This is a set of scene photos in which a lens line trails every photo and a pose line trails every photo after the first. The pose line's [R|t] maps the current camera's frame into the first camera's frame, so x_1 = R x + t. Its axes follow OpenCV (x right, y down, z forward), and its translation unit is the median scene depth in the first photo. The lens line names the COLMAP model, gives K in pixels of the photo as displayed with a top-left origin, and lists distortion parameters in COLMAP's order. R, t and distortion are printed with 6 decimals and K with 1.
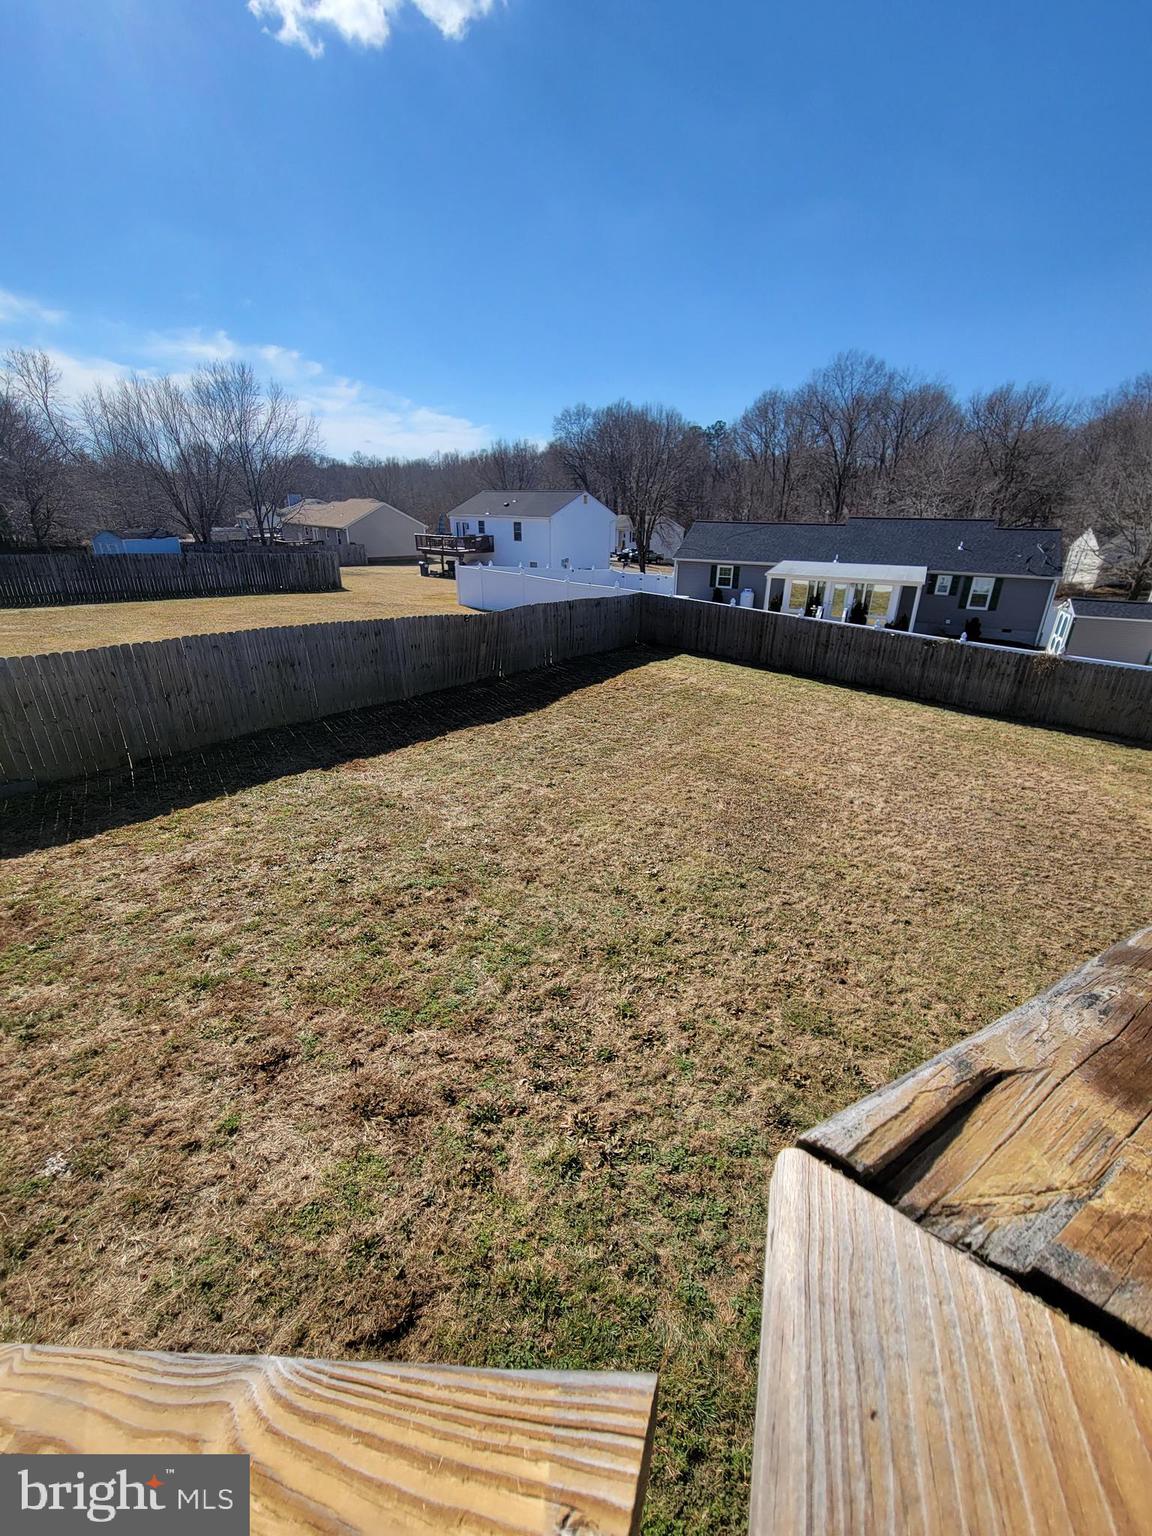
lens RADIAL K [[628.2, 0, 587.0], [0, 628.2, 782.5], [0, 0, 1]] dist [-0.000121, -0.000175]
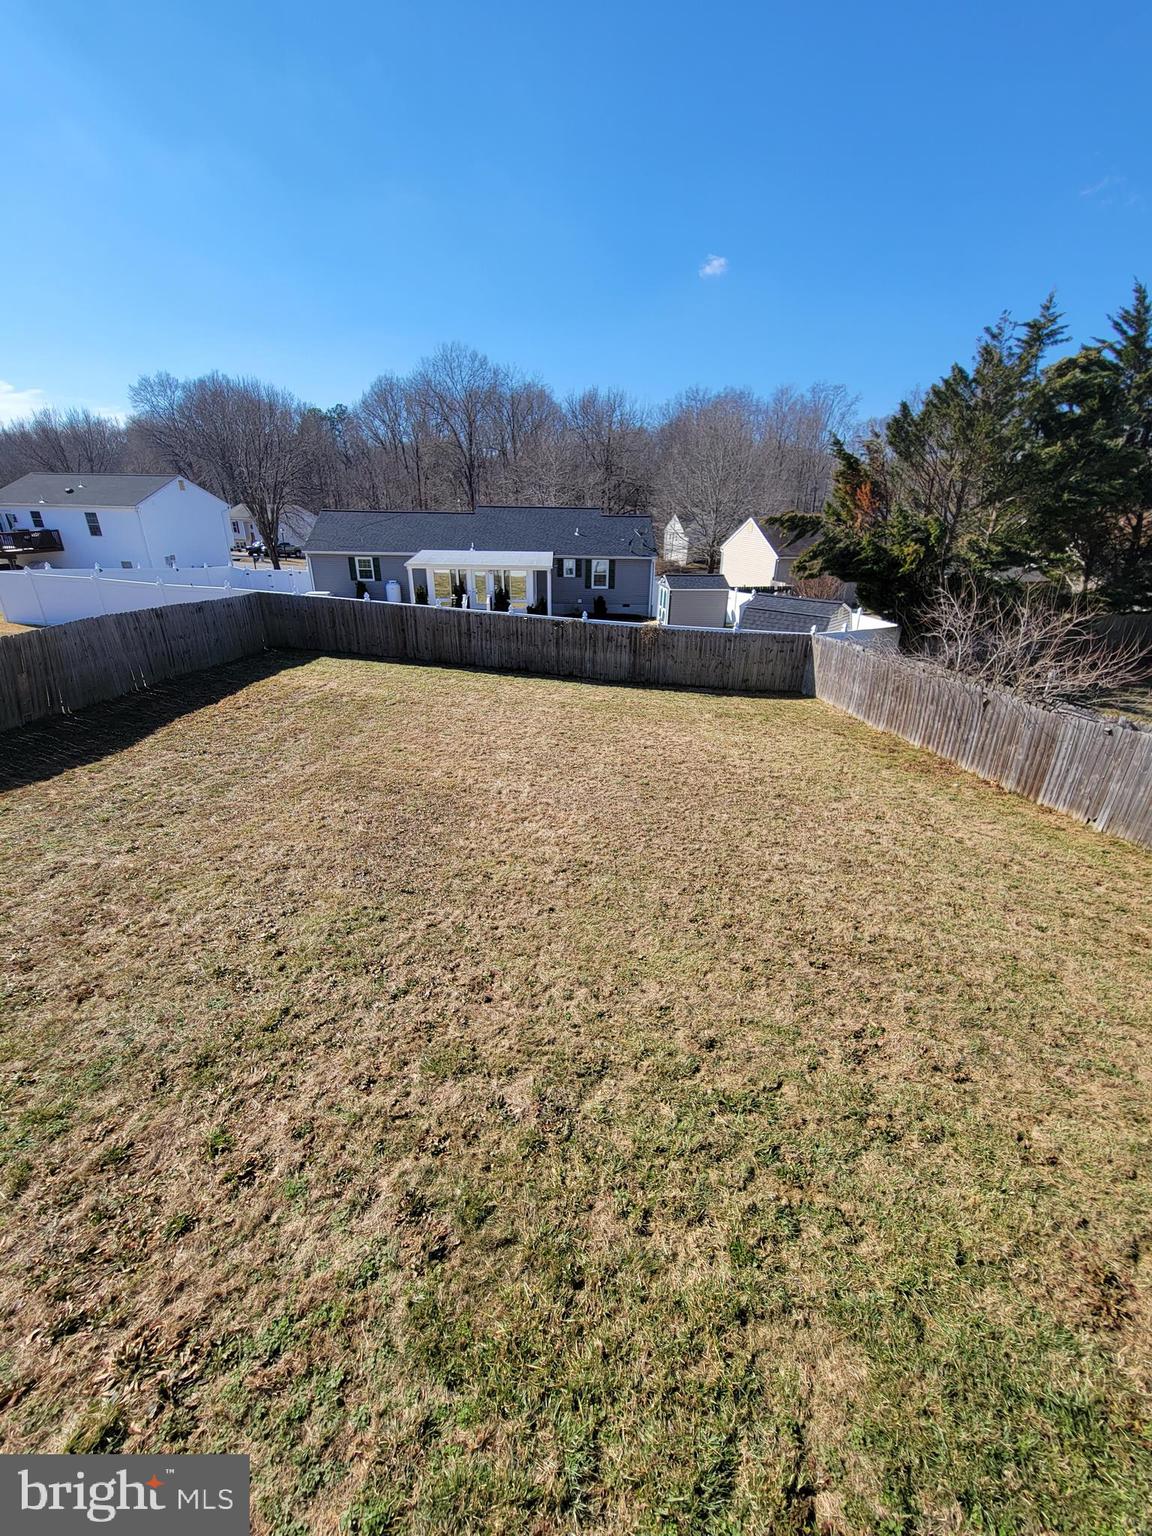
lens RADIAL K [[628.2, 0, 582.3], [0, 628.2, 783.3], [0, 0, 1]] dist [-0.000121, -0.000175]
pose [[0.878586, -0.193780, 0.436505, 0.064183], [0.186974, 0.980593, 0.058982, -0.010701], [-0.439463, 0.029794, 0.897766, 0.028895]]
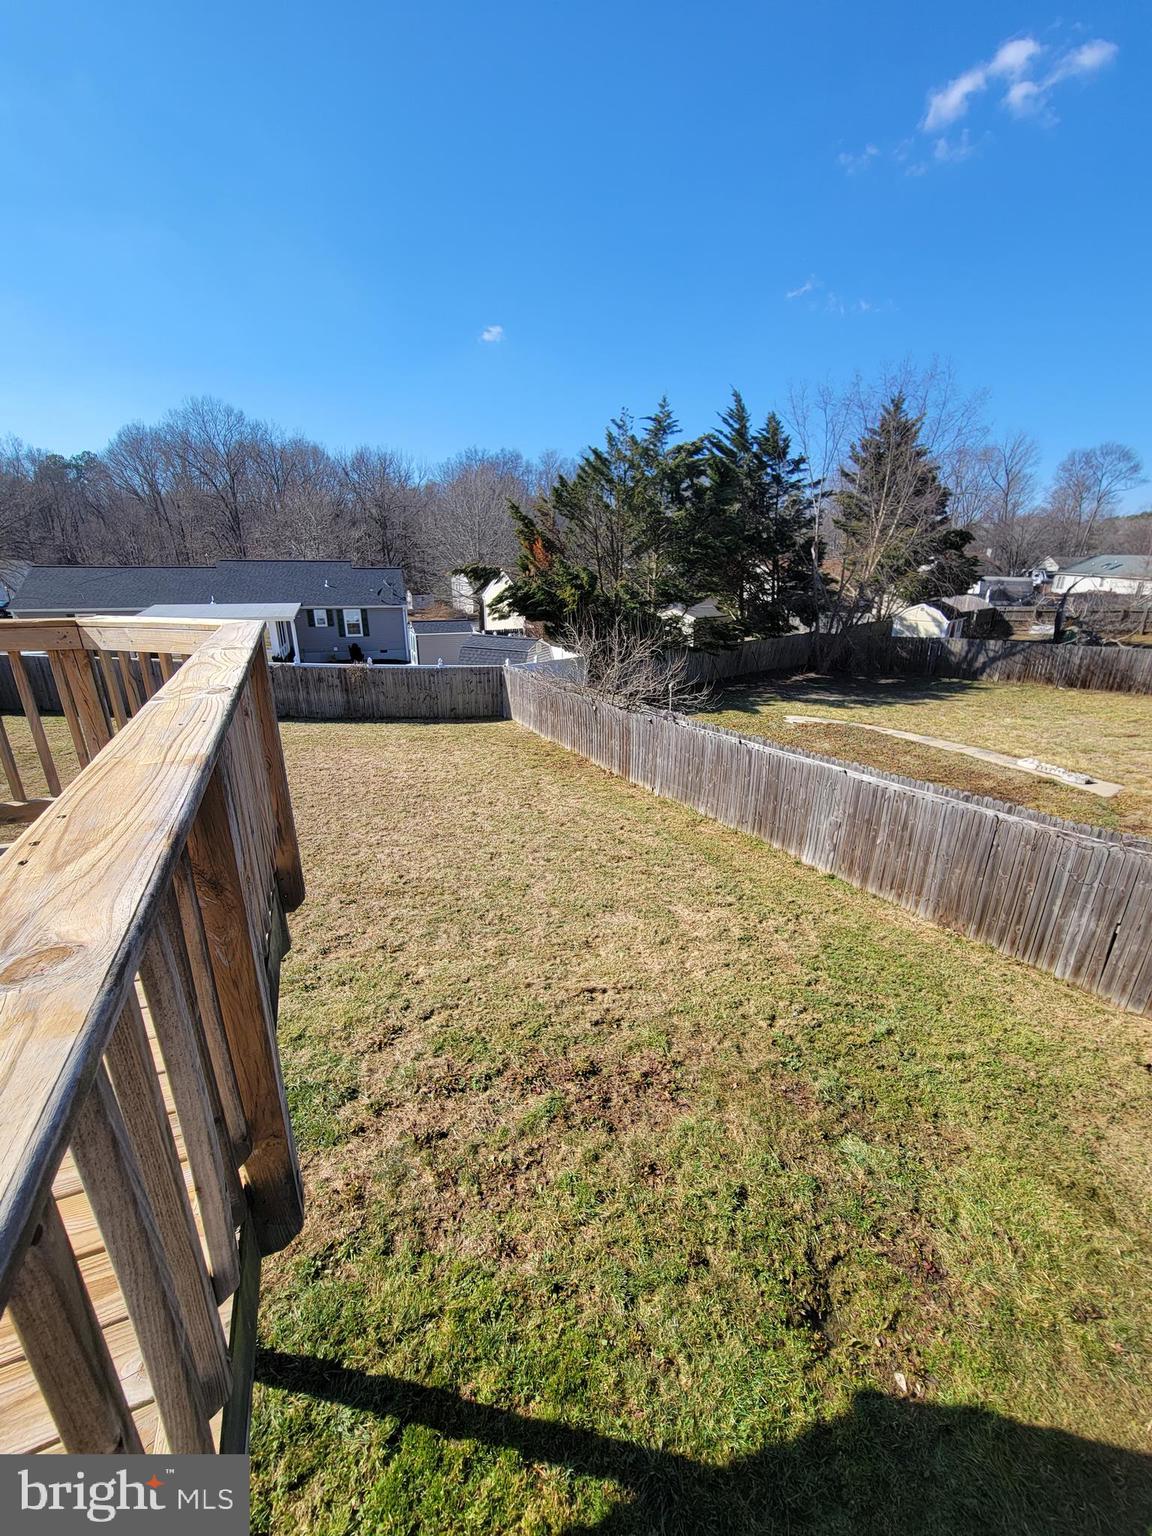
lens RADIAL K [[628.2, 0, 582.4], [0, 628.2, 788.4], [0, 0, 1]] dist [-0.000121, -0.000175]
pose [[0.716073, -0.248169, 0.652419, 0.165679], [0.279716, 0.958357, 0.057536, 0.084611], [-0.639529, 0.141292, 0.755671, -0.205501]]
